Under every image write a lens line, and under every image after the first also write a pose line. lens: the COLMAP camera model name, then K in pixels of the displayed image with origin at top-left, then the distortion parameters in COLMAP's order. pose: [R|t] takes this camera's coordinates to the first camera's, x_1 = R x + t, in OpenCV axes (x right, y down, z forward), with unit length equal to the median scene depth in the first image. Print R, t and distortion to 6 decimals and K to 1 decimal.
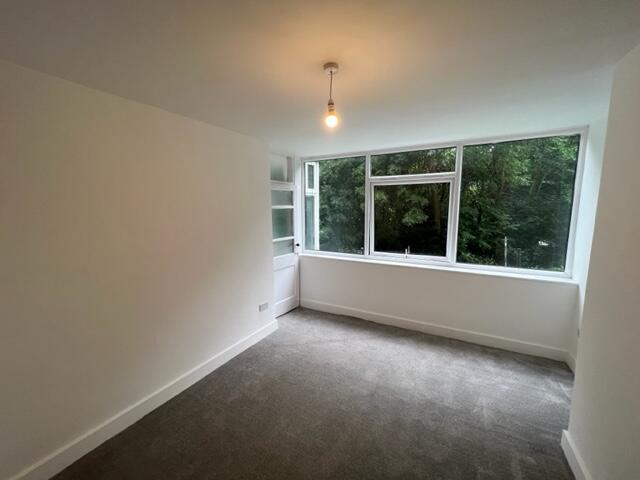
lens RADIAL K [[256.3, 0, 319.6], [0, 256.3, 239.1], [0, 0, 1]] dist [-0.002218, 0.000086]
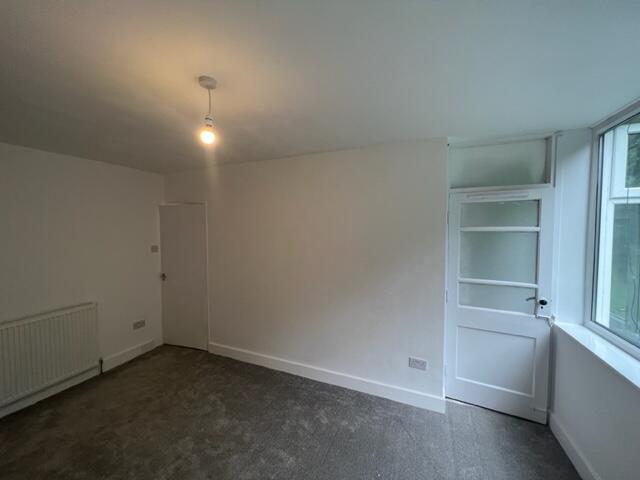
lens RADIAL K [[256.3, 0, 319.6], [0, 256.3, 239.1], [0, 0, 1]] dist [-0.002218, 0.000086]
pose [[0.099411, 0.047364, -0.993919, 0.377827], [-0.124468, 0.991613, 0.034805, -0.064919], [0.987231, 0.120251, 0.104472, 0.497139]]
